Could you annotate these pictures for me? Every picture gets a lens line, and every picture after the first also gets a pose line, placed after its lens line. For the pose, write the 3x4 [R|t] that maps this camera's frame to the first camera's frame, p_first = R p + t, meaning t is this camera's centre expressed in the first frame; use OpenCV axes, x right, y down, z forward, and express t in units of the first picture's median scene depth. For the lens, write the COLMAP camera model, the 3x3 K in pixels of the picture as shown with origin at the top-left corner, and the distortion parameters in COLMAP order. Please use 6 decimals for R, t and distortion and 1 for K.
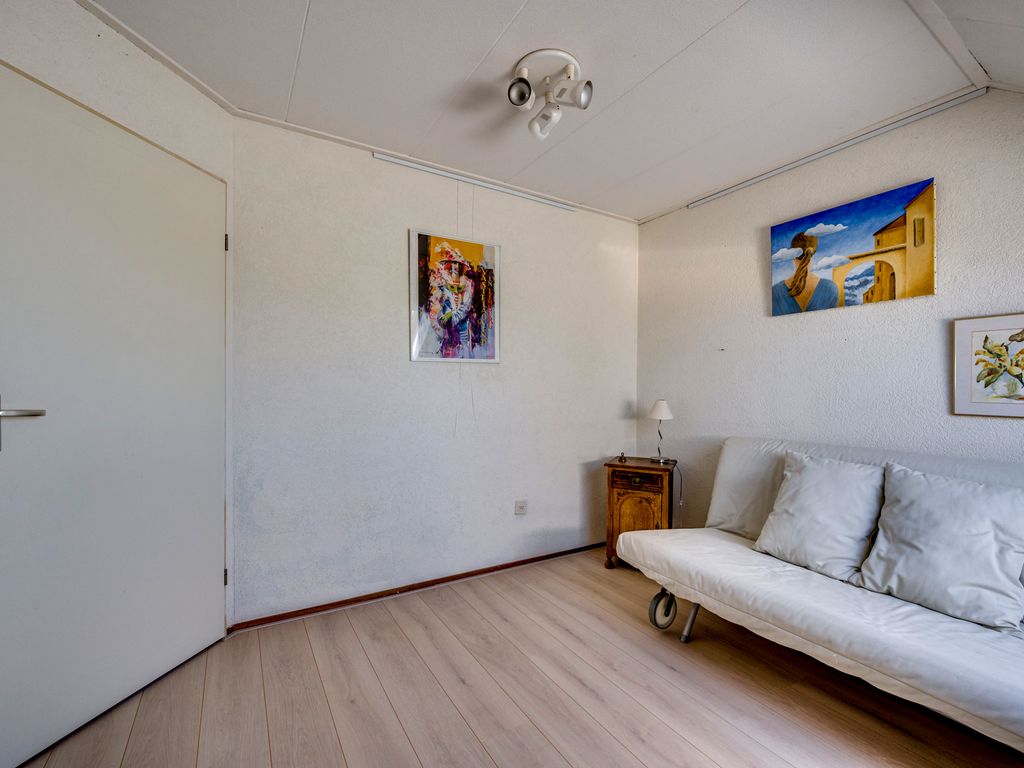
lens RADIAL K [[457.5, 0, 519.3], [0, 457.5, 392.4], [0, 0, 1]] dist [-0.000206, -0.000144]
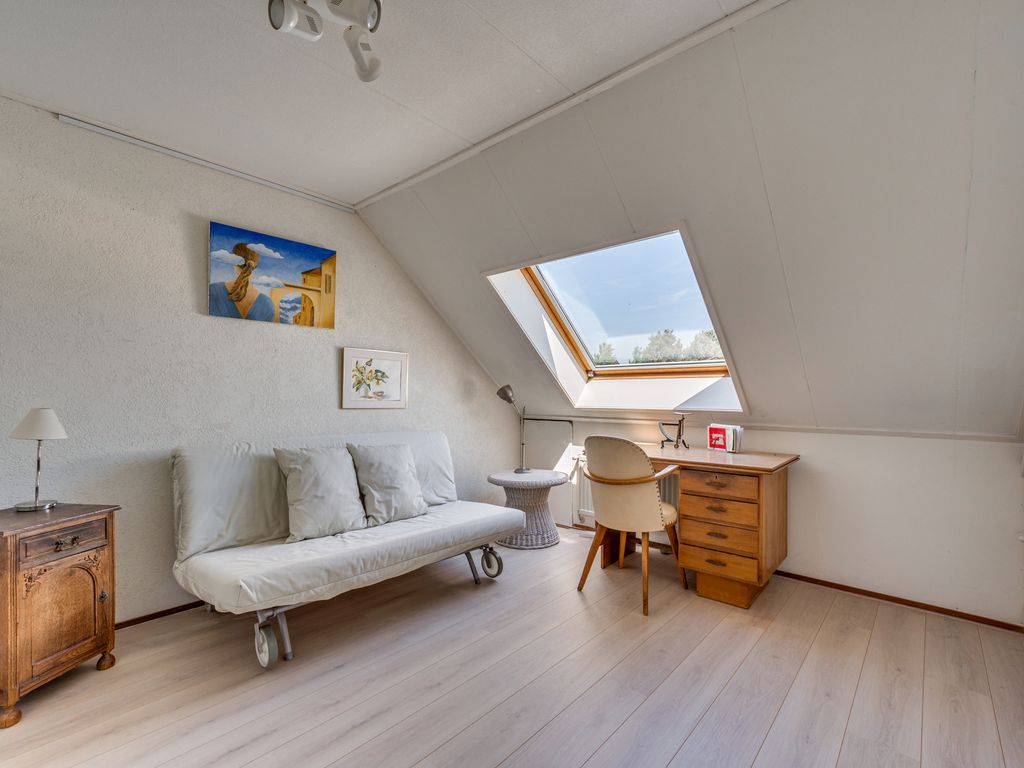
lens RADIAL K [[457.5, 0, 519.3], [0, 457.5, 392.4], [0, 0, 1]] dist [-0.000206, -0.000144]
pose [[-0.273238, -0.004336, 0.961937, -0.650376], [-0.002218, 0.999990, 0.003877, -0.012907], [-0.961944, -0.001075, -0.273245, 0.767776]]
